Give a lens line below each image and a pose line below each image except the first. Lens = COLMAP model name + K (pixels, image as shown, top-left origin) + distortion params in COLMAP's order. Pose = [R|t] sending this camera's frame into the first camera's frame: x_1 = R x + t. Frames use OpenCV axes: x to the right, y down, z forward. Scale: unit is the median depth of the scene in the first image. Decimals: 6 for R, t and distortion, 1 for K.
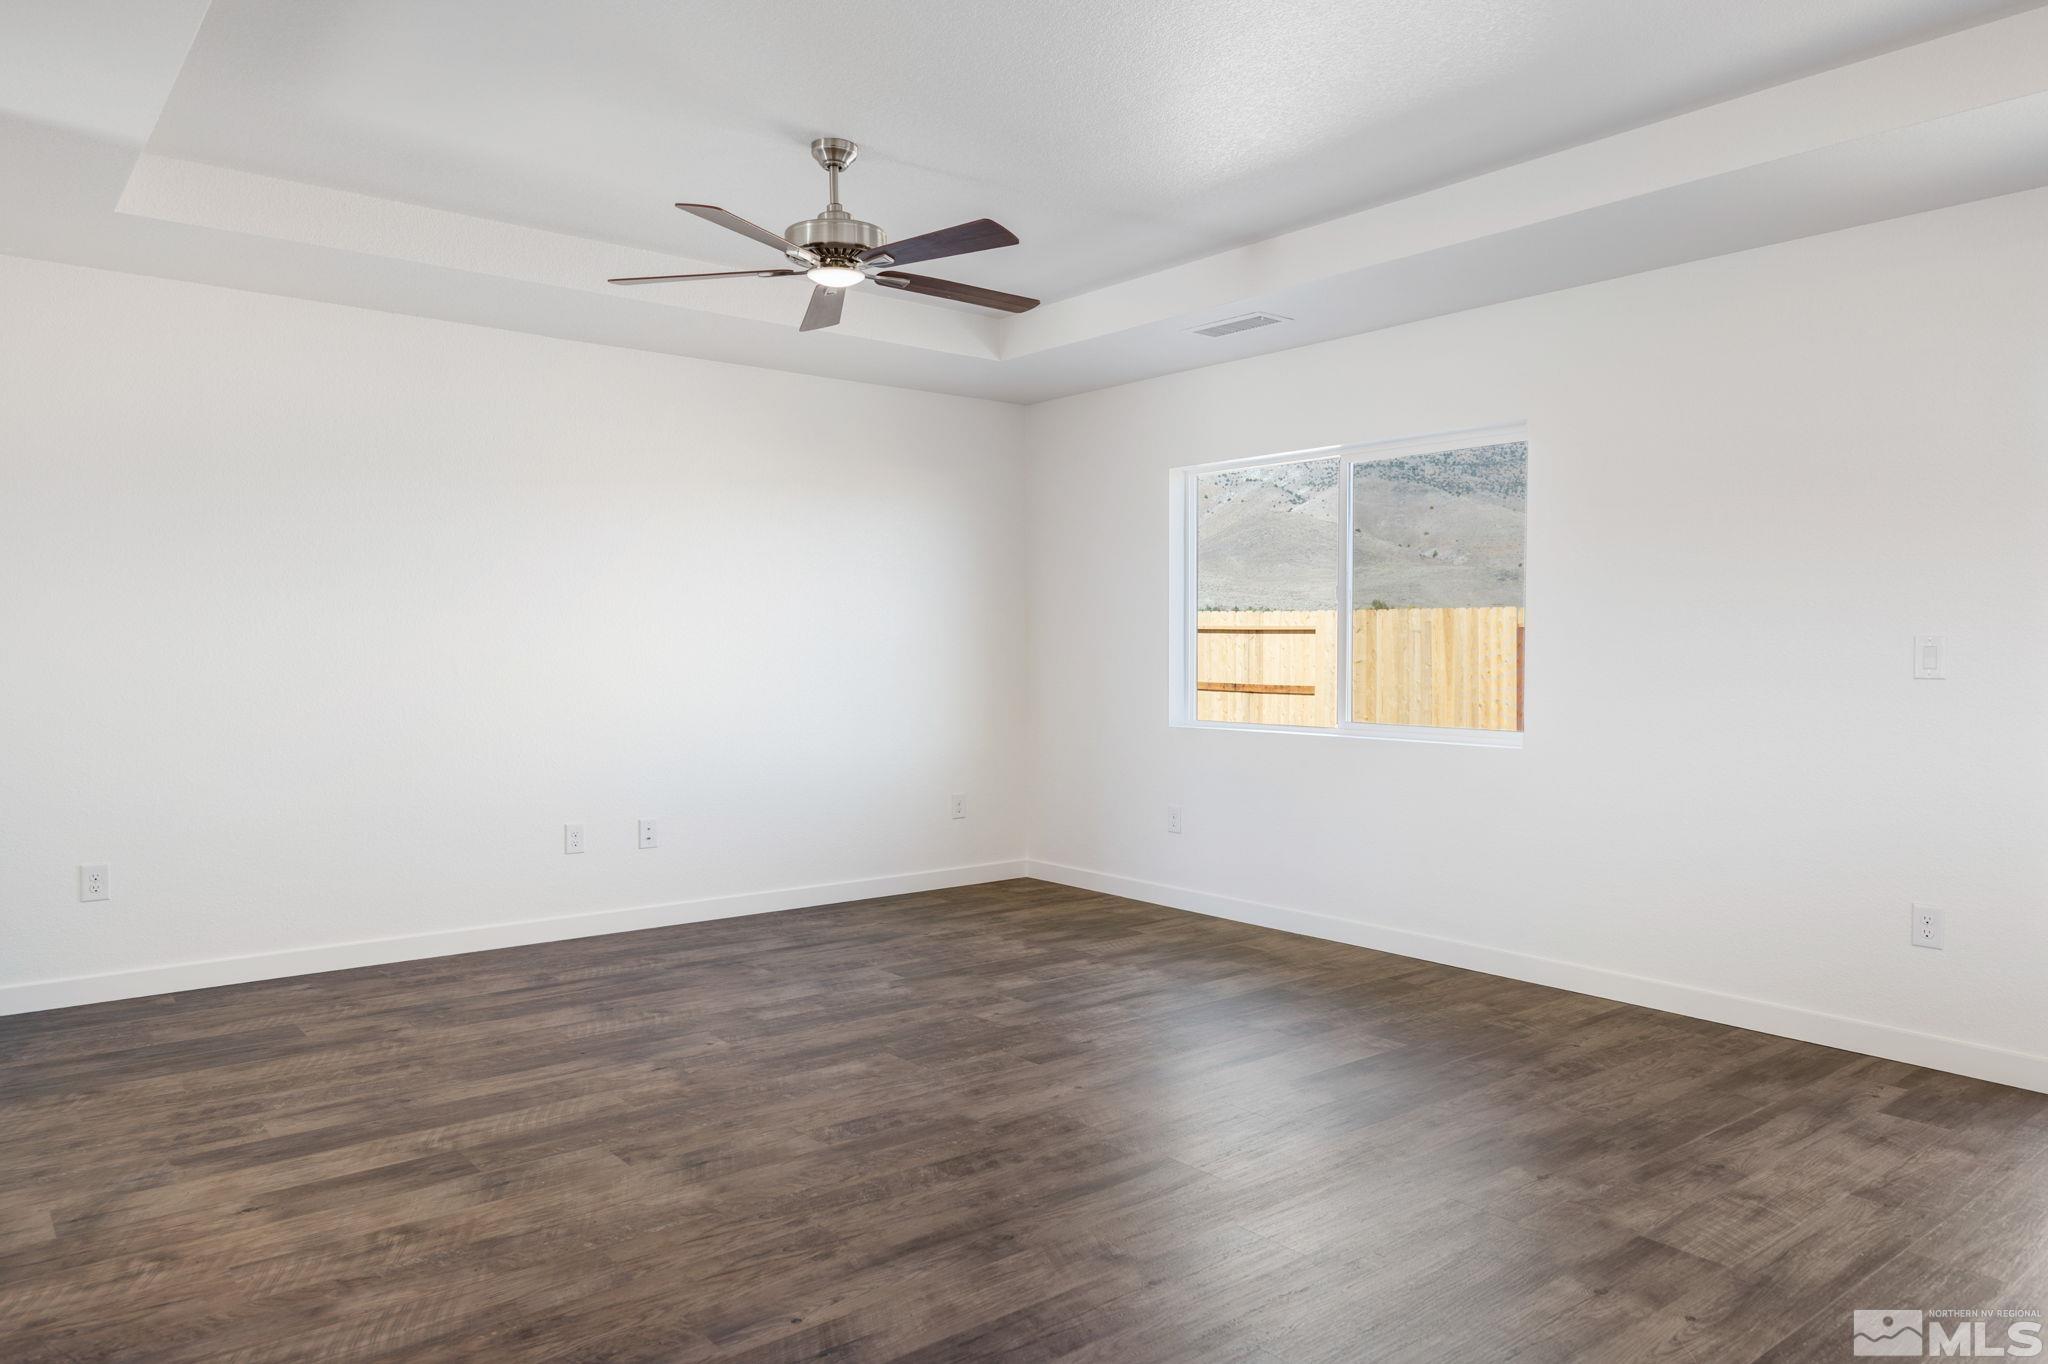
lens RADIAL K [[1364.8, 0, 1030.6], [0, 1364.8, 665.8], [0, 0, 1]] dist [0.022272, -0.010573]
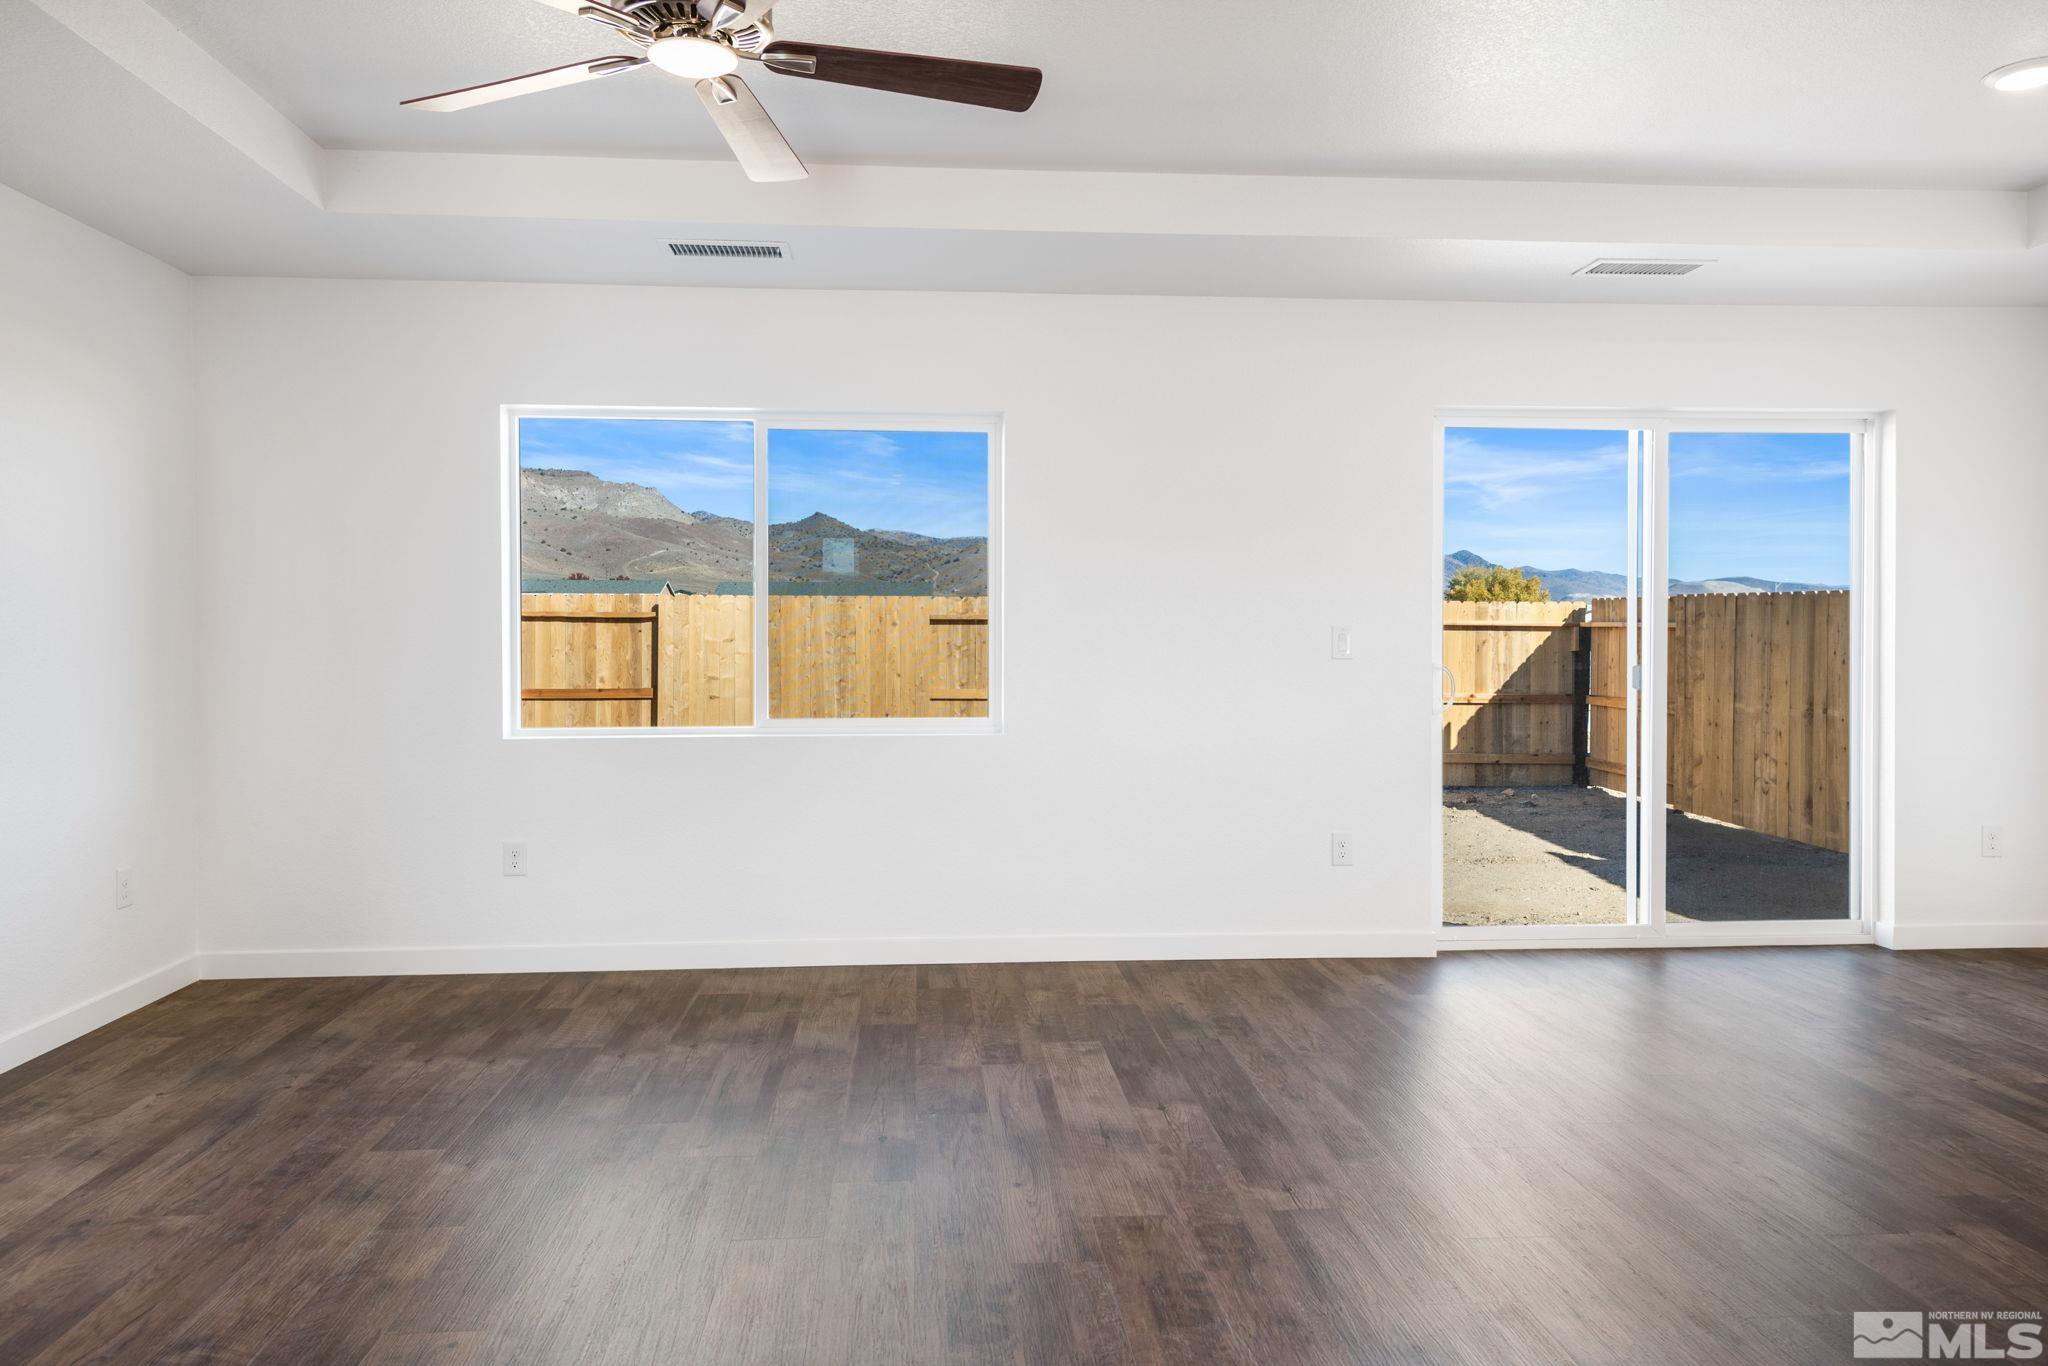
lens RADIAL K [[1364.8, 0, 1033.4], [0, 1364.8, 656.2], [0, 0, 1]] dist [0.022272, -0.010573]
pose [[0.572199, -0.013793, 0.819999, -0.655431], [0.013177, 0.999884, 0.007623, -0.007781], [-0.820009, 0.006443, 0.572314, 0.568538]]
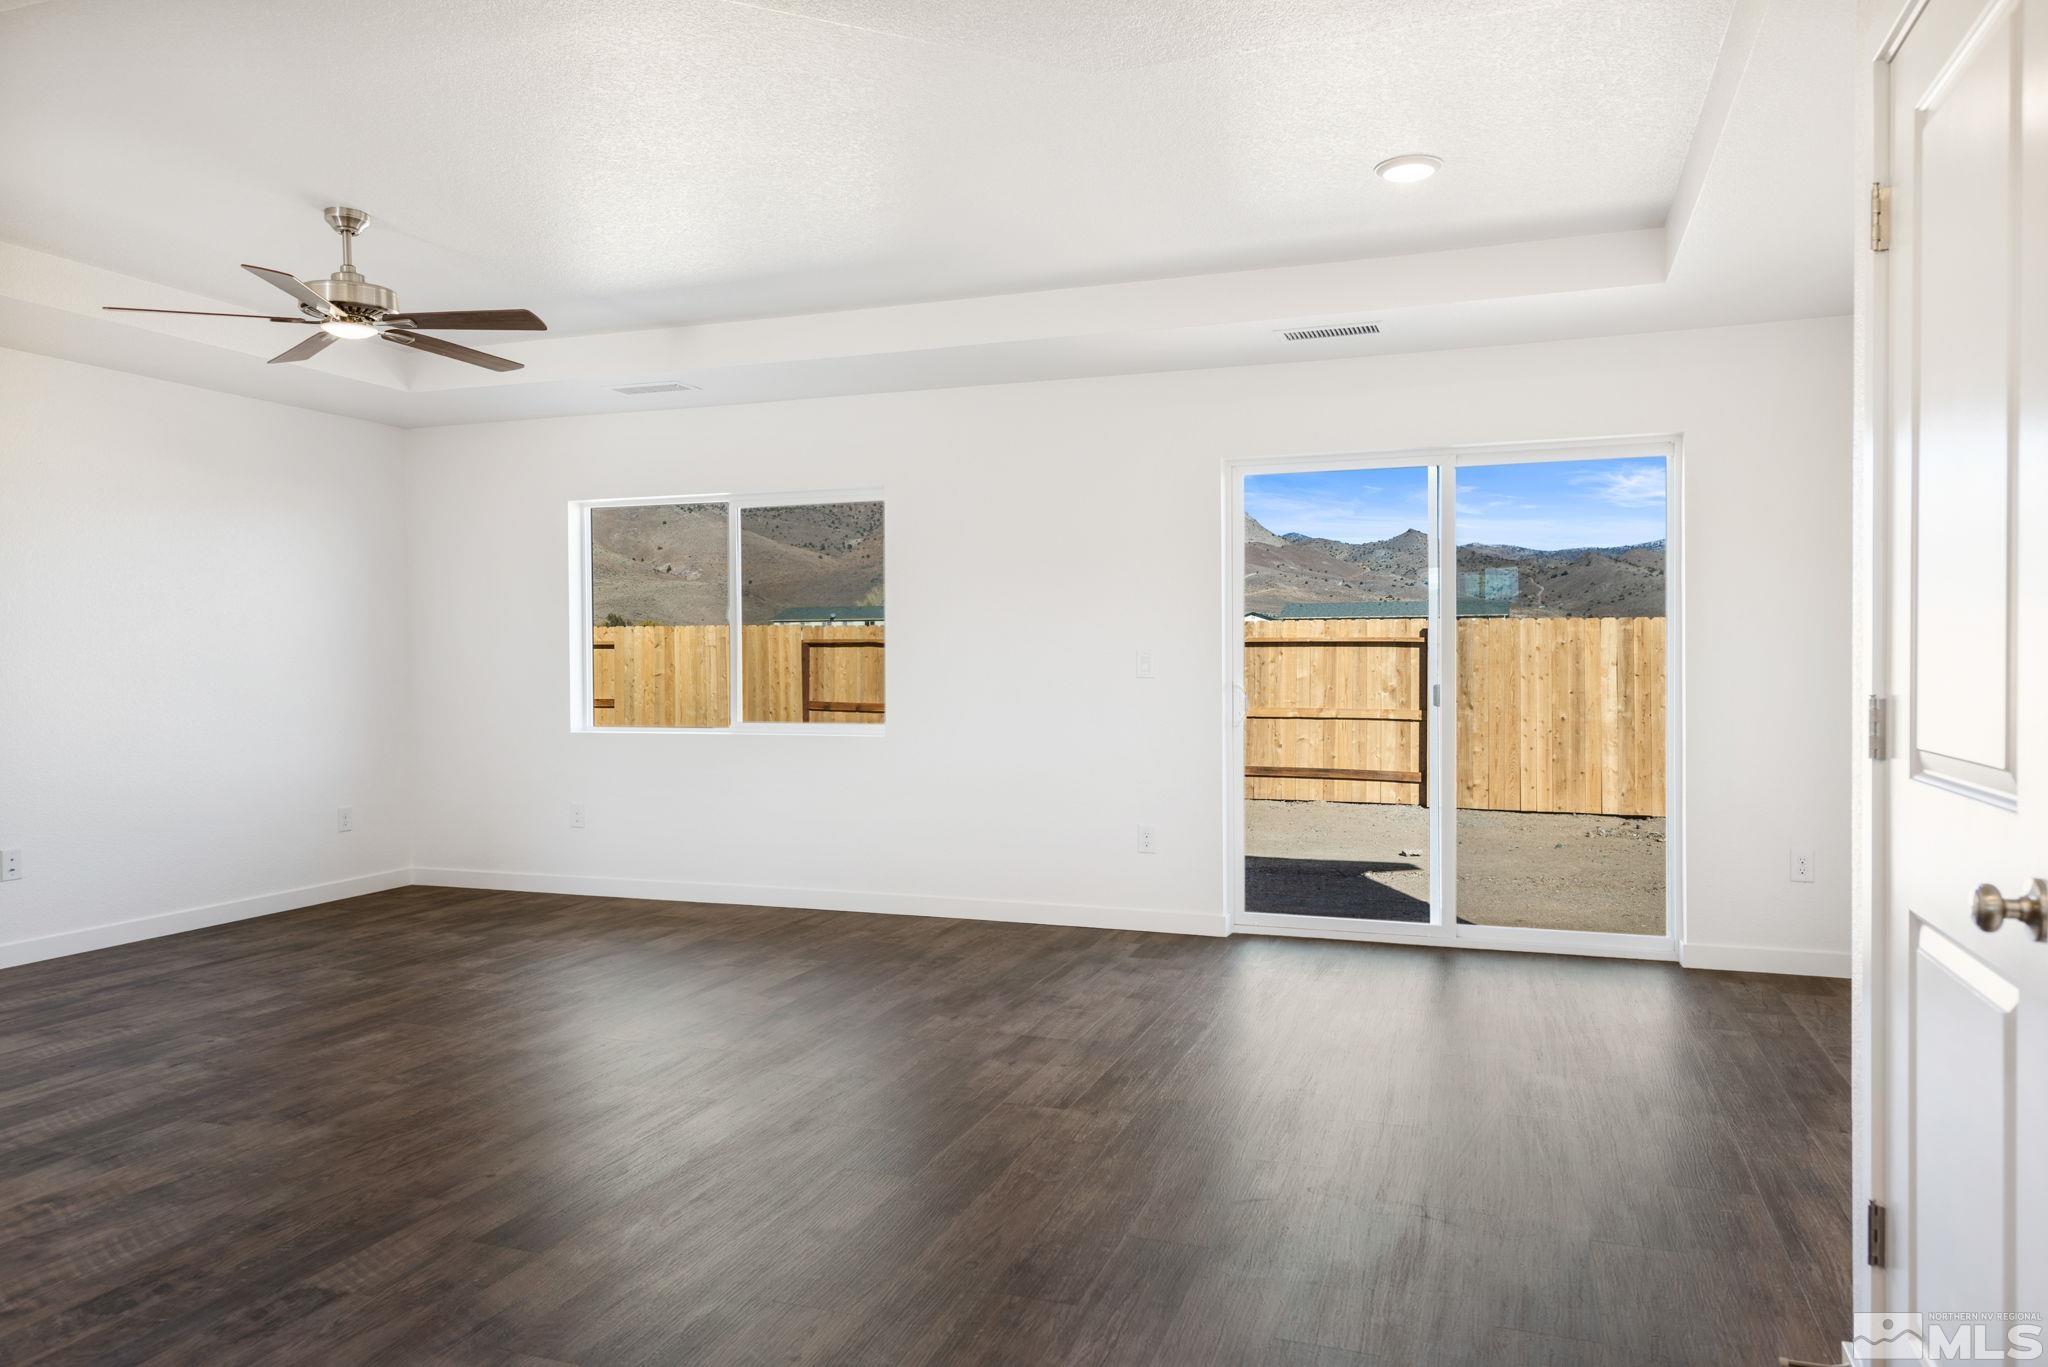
lens RADIAL K [[1364.8, 0, 1024.2], [0, 1364.8, 679.1], [0, 0, 1]] dist [0.022272, -0.010573]
pose [[0.858371, -0.014000, 0.512839, -0.278490], [0.014489, 0.999890, 0.003046, 0.004765], [-0.512825, 0.004816, 0.858480, -0.271155]]
